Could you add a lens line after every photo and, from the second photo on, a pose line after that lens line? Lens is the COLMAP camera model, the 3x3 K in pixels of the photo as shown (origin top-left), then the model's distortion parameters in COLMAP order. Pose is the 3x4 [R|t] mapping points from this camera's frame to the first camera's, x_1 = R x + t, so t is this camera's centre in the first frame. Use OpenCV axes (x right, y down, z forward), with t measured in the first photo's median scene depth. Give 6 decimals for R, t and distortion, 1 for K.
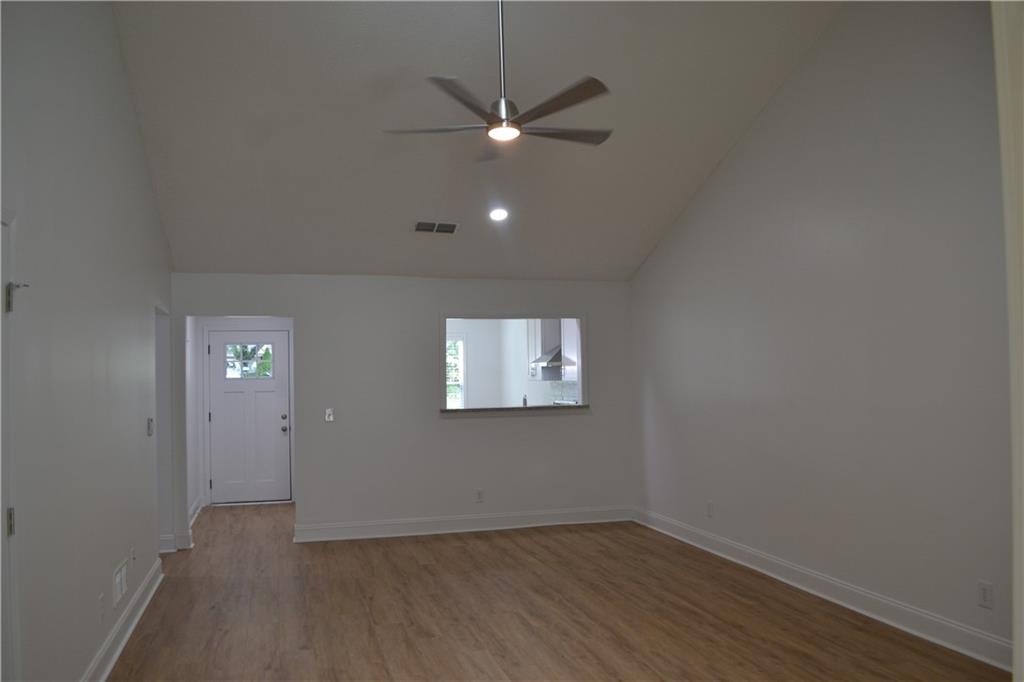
lens RADIAL K [[822.4, 0, 513.4], [0, 822.4, 346.1], [0, 0, 1]] dist [-0.082305, 0.012358]
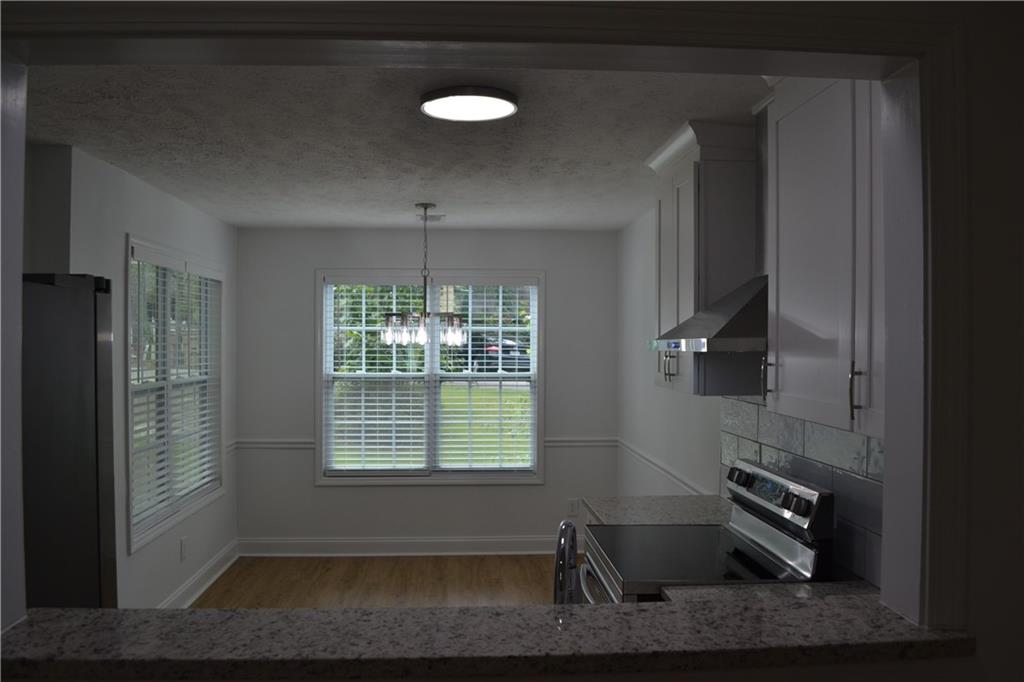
lens RADIAL K [[822.4, 0, 513.4], [0, 822.4, 346.1], [0, 0, 1]] dist [-0.082305, 0.012358]
pose [[0.978022, 0.021705, -0.207371, 0.032780], [-0.012635, 0.998909, 0.044964, 0.011115], [0.208120, -0.041356, 0.977229, 0.718329]]
